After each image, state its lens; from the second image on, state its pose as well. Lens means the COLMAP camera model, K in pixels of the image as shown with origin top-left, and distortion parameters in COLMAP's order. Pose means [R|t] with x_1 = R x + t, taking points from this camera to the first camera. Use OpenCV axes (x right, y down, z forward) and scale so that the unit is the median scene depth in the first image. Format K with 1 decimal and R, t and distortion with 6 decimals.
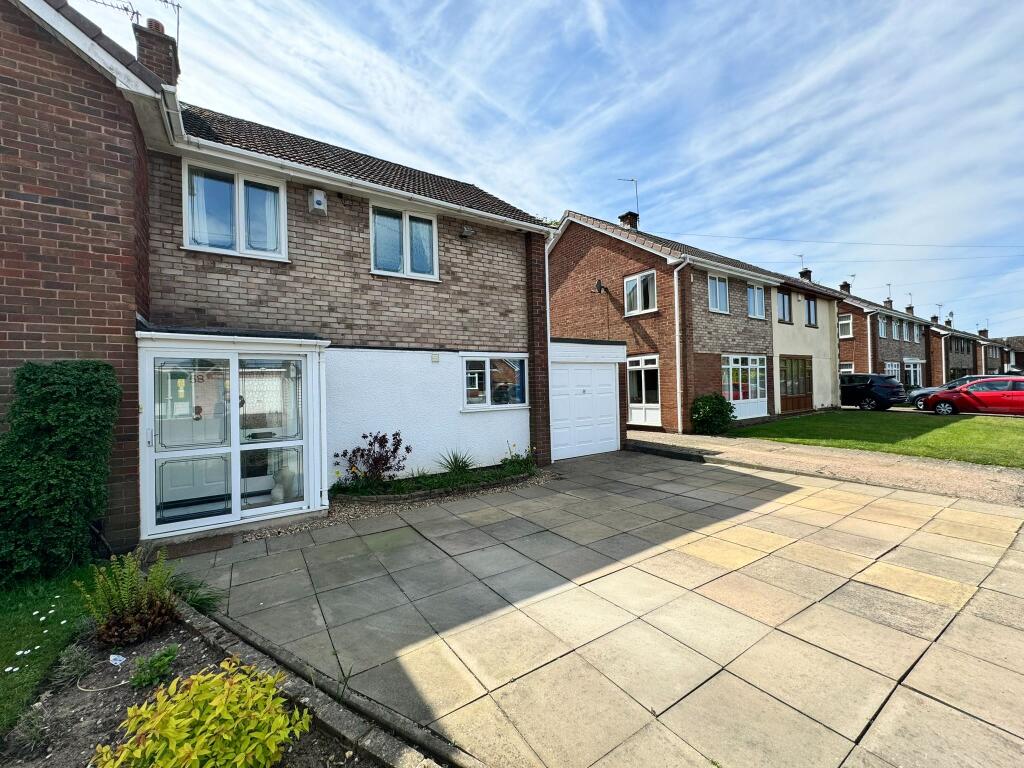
lens RADIAL K [[409.1, 0, 512.0], [0, 409.1, 384.0], [0, 0, 1]] dist [-0.001636, 0.000504]
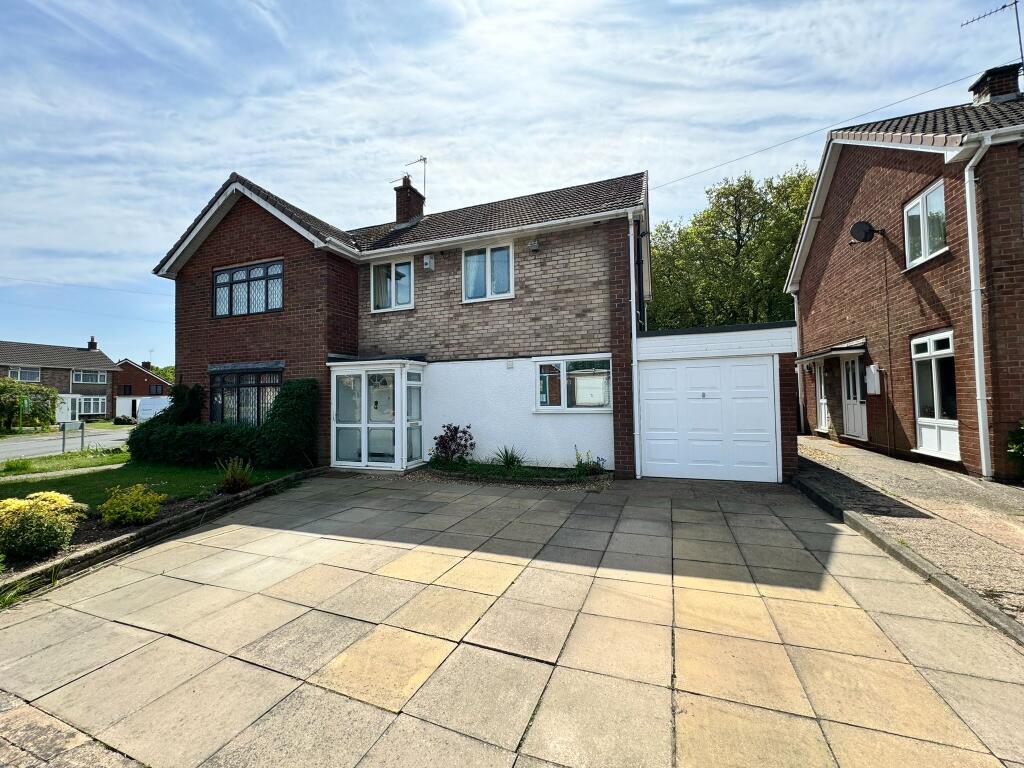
lens RADIAL K [[409.1, 0, 512.0], [0, 409.1, 384.0], [0, 0, 1]] dist [-0.001636, 0.000504]
pose [[0.583944, -0.010964, -0.811720, 0.788573], [0.008207, 0.999937, -0.007602, -0.000188], [0.811752, -0.002223, 0.583998, 0.348548]]
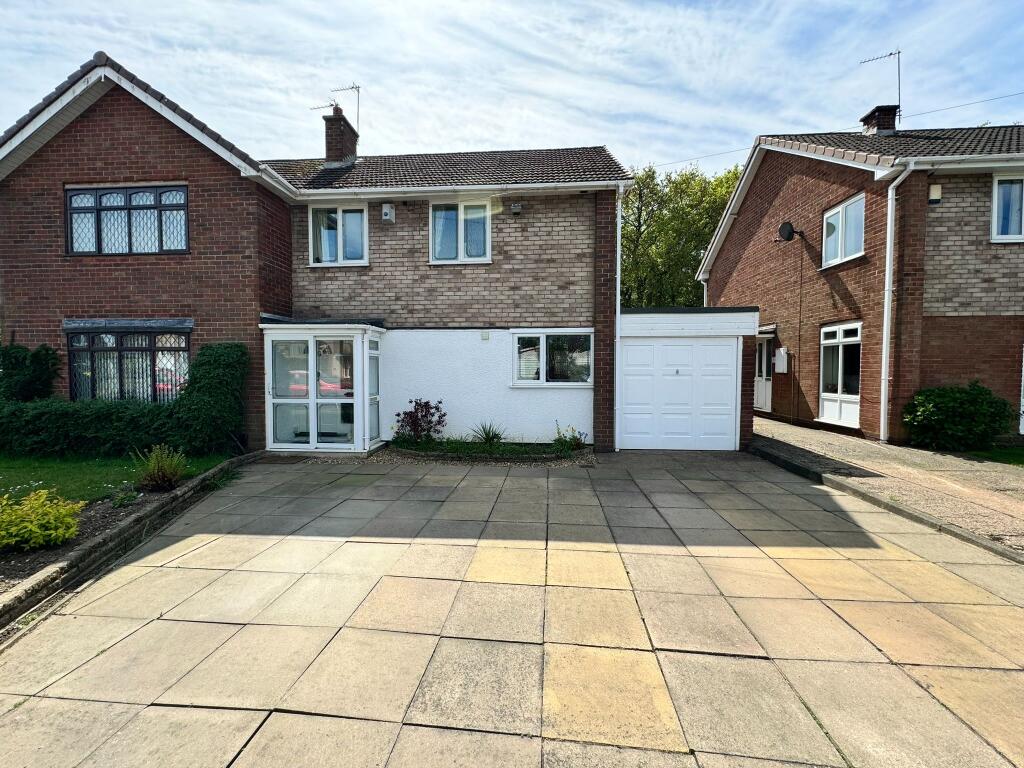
lens RADIAL K [[409.1, 0, 512.0], [0, 409.1, 384.0], [0, 0, 1]] dist [-0.001636, 0.000504]
pose [[0.784079, 0.050216, -0.618626, 0.566764], [-0.016166, 0.998036, 0.060524, -0.002670], [0.620450, -0.037455, 0.783351, 0.206680]]
